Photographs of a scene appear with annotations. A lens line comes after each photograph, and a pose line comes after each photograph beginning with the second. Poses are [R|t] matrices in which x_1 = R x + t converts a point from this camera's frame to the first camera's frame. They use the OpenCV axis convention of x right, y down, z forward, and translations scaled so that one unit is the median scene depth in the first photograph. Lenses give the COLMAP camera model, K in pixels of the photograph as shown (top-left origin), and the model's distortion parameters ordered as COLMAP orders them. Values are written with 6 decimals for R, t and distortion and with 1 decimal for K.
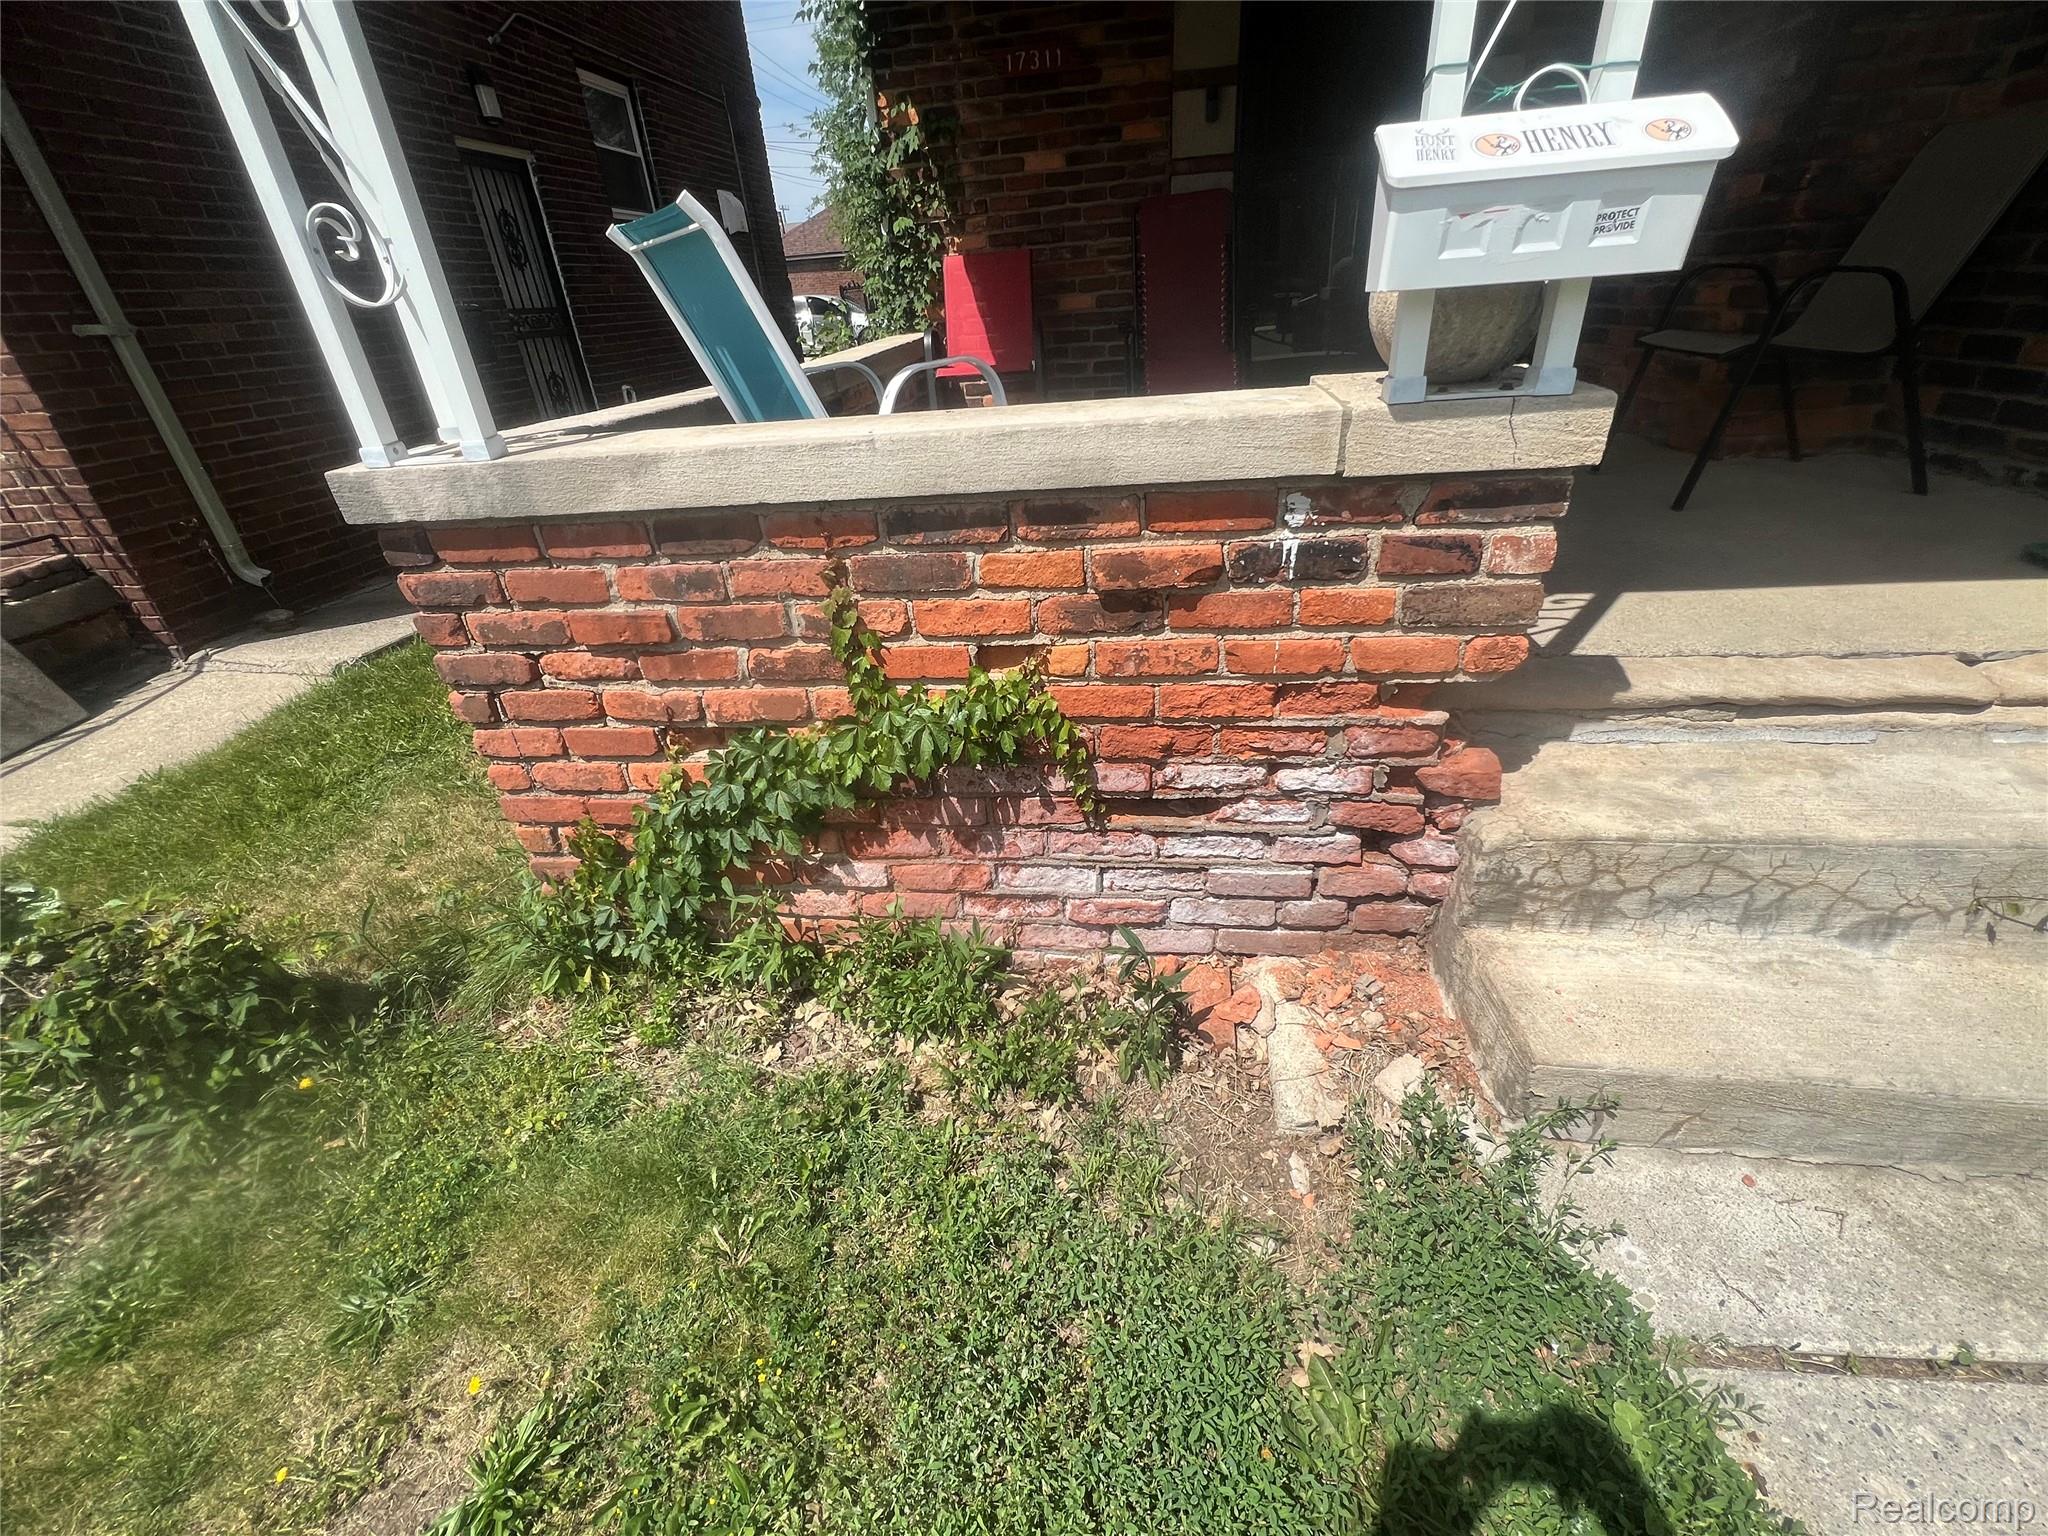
lens RADIAL K [[855.4, 0, 1024.6], [0, 855.4, 764.8], [0, 0, 1]] dist [-0.001597, -0.000123]
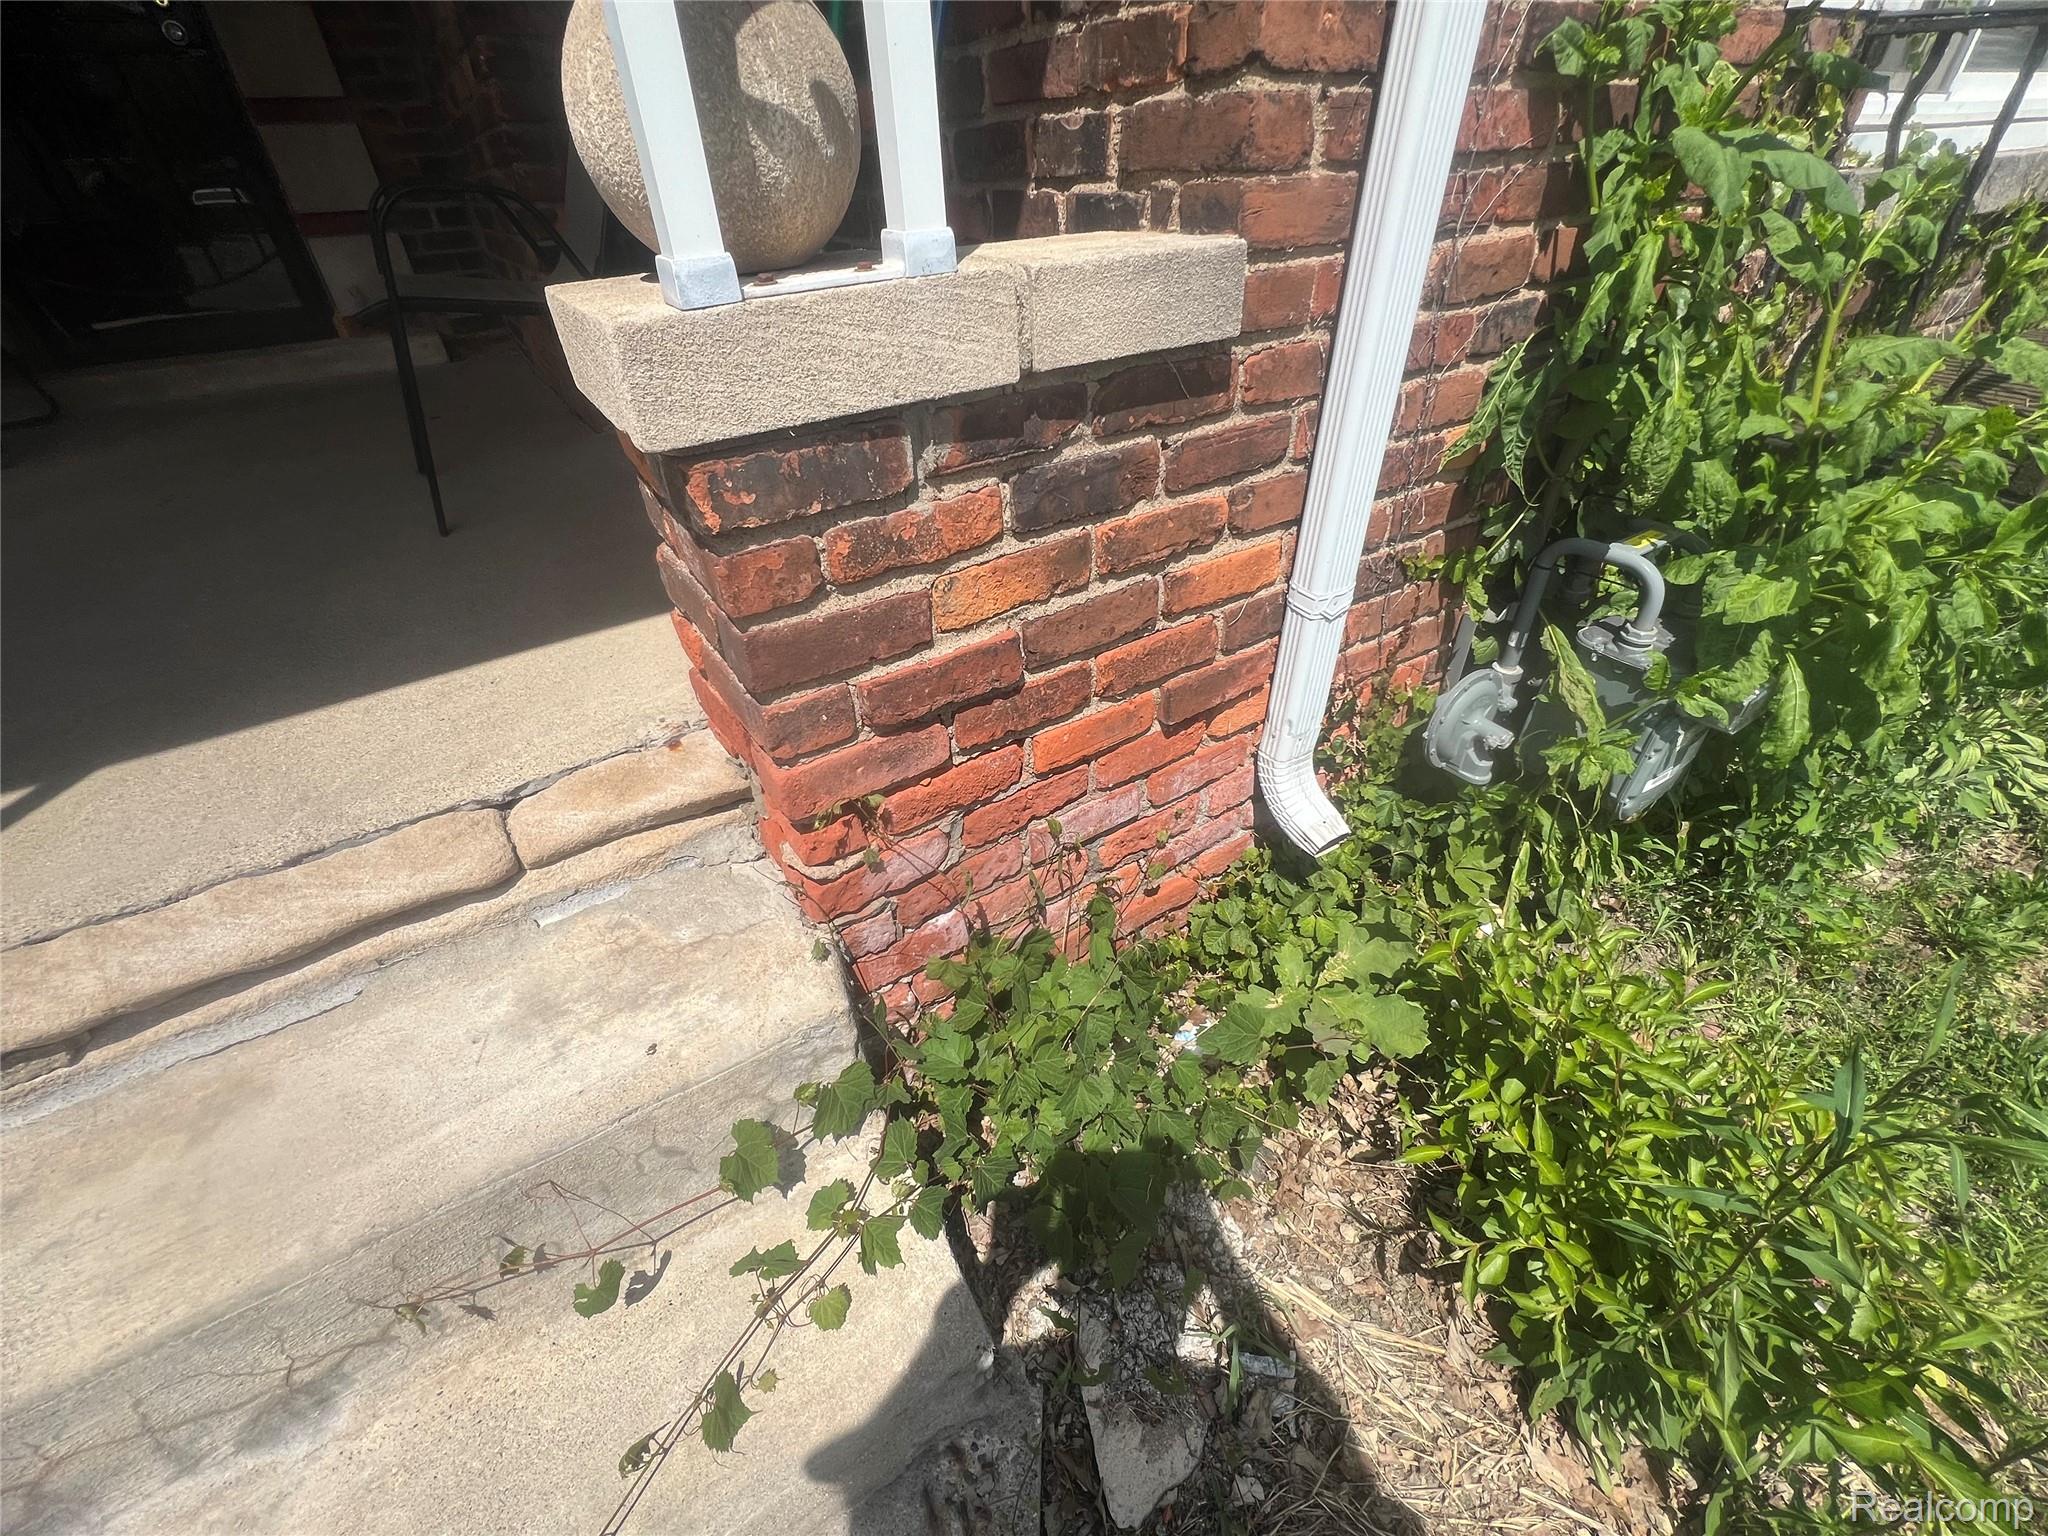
lens RADIAL K [[859.9, 0, 1017.8], [0, 859.9, 767.8], [0, 0, 1]] dist [-0.003430, 0.000871]
pose [[0.767572, -0.341096, 0.542666, 1.161391], [0.300547, 0.939331, 0.165315, -0.151031], [-0.566131, 0.036205, 0.823520, 0.234766]]
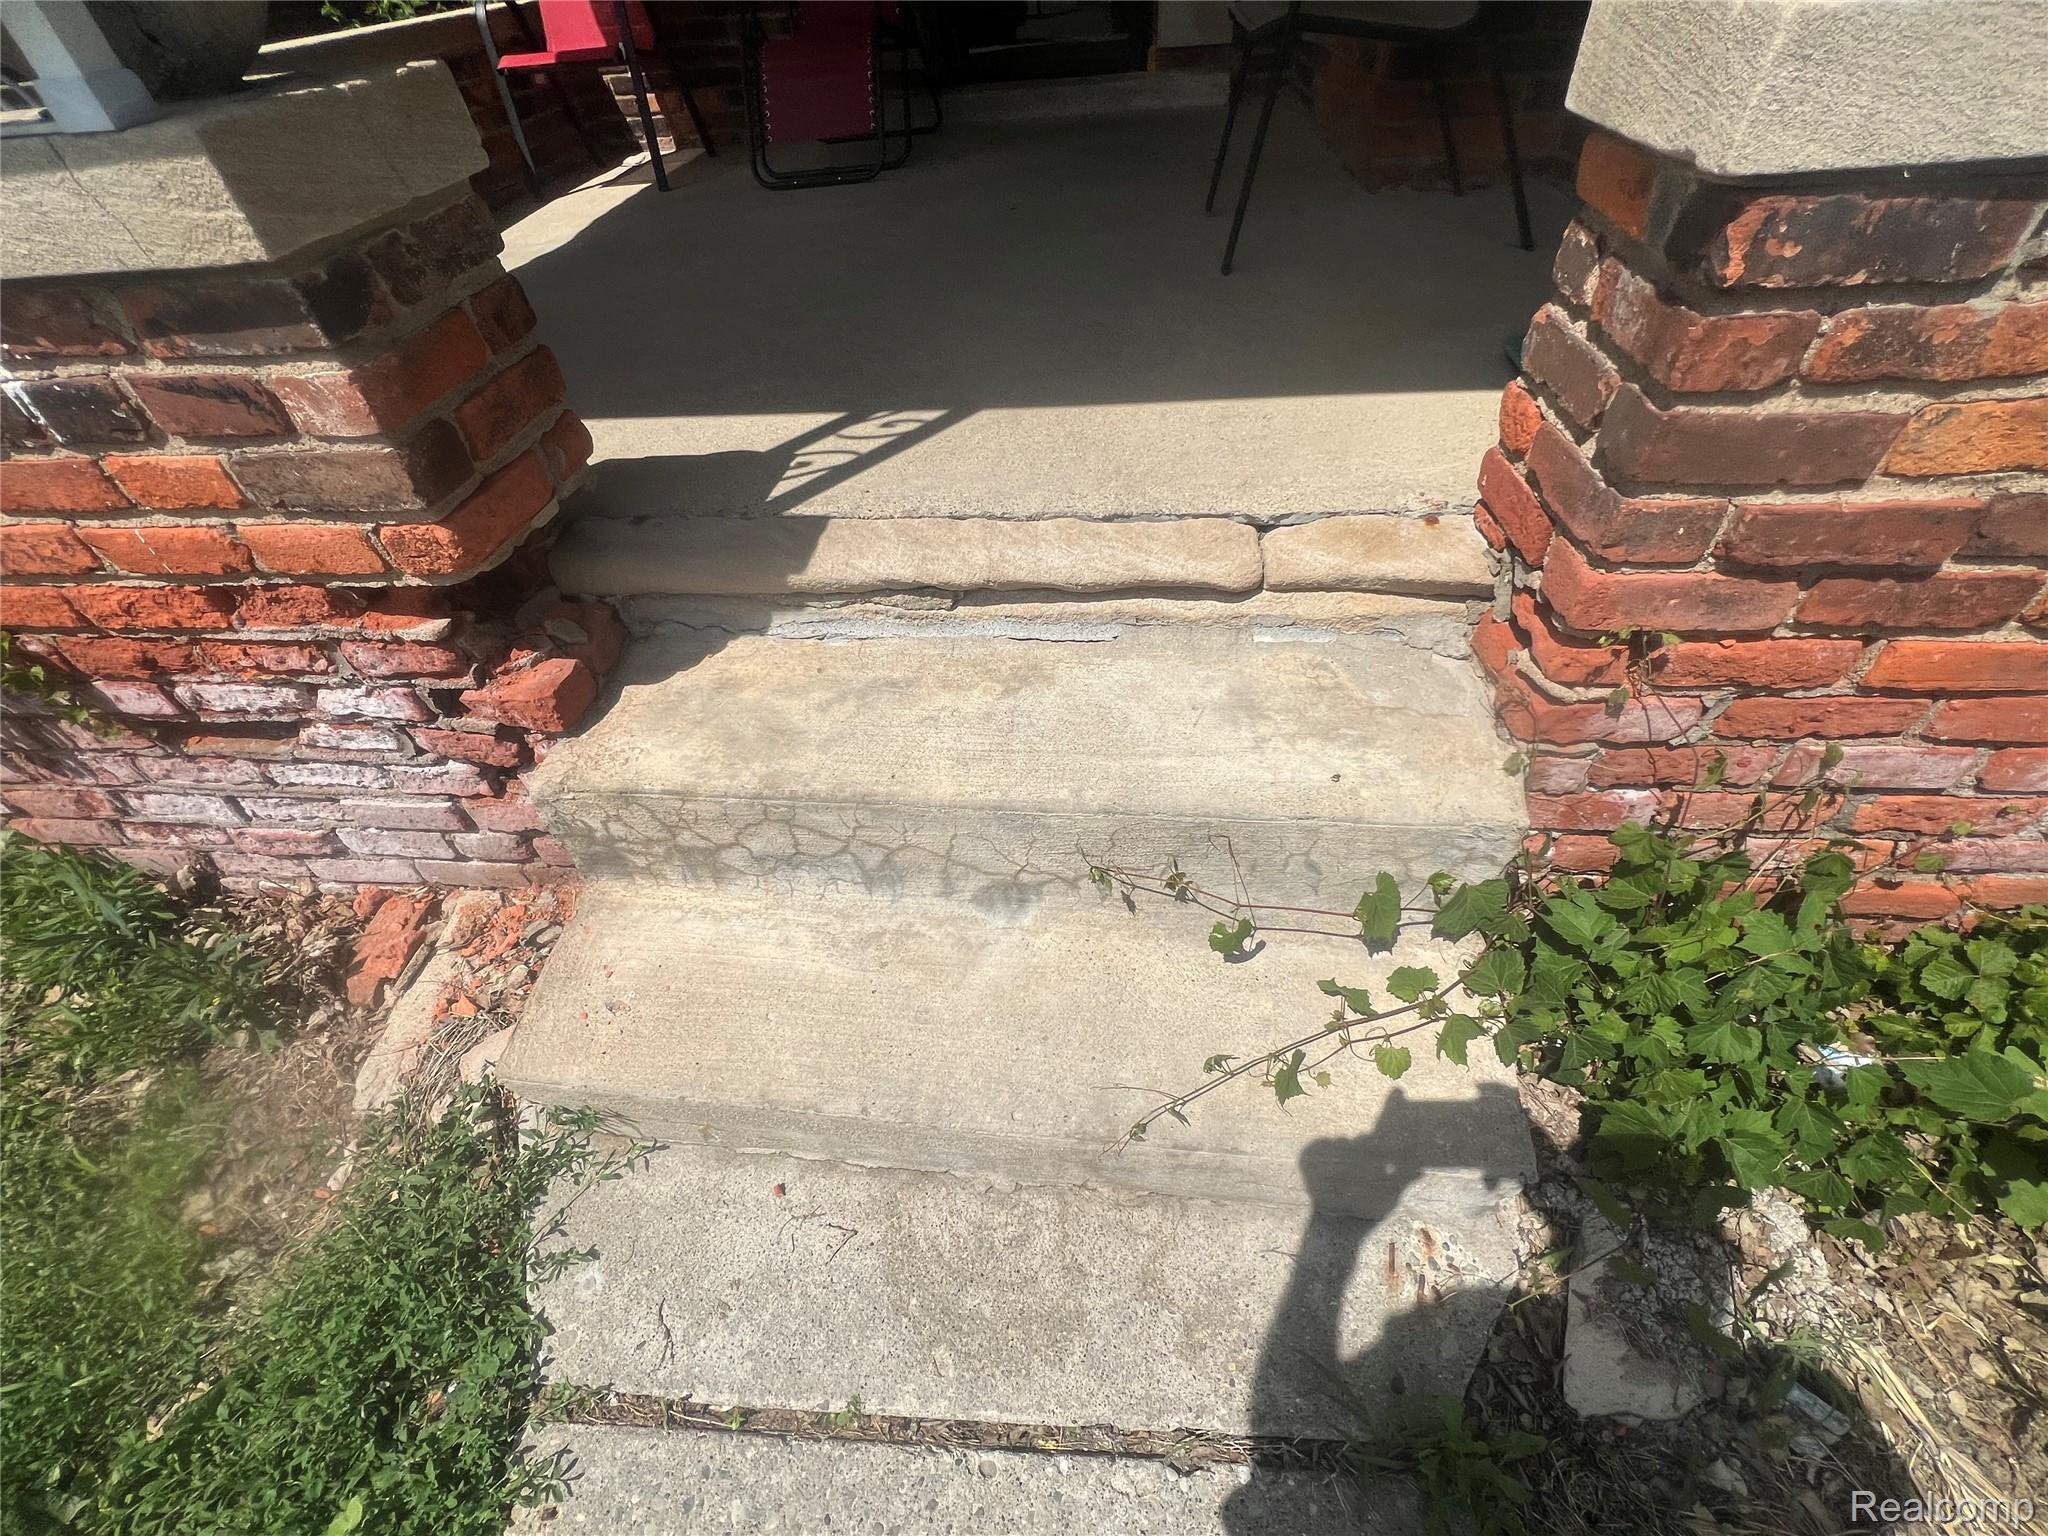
lens RADIAL K [[859.9, 0, 1017.8], [0, 859.9, 767.8], [0, 0, 1]] dist [-0.003430, 0.000871]
pose [[0.999772, -0.015215, 0.014988, 0.961974], [0.010771, 0.965187, 0.261340, -0.126899], [-0.018443, -0.261119, 0.965130, 0.246590]]
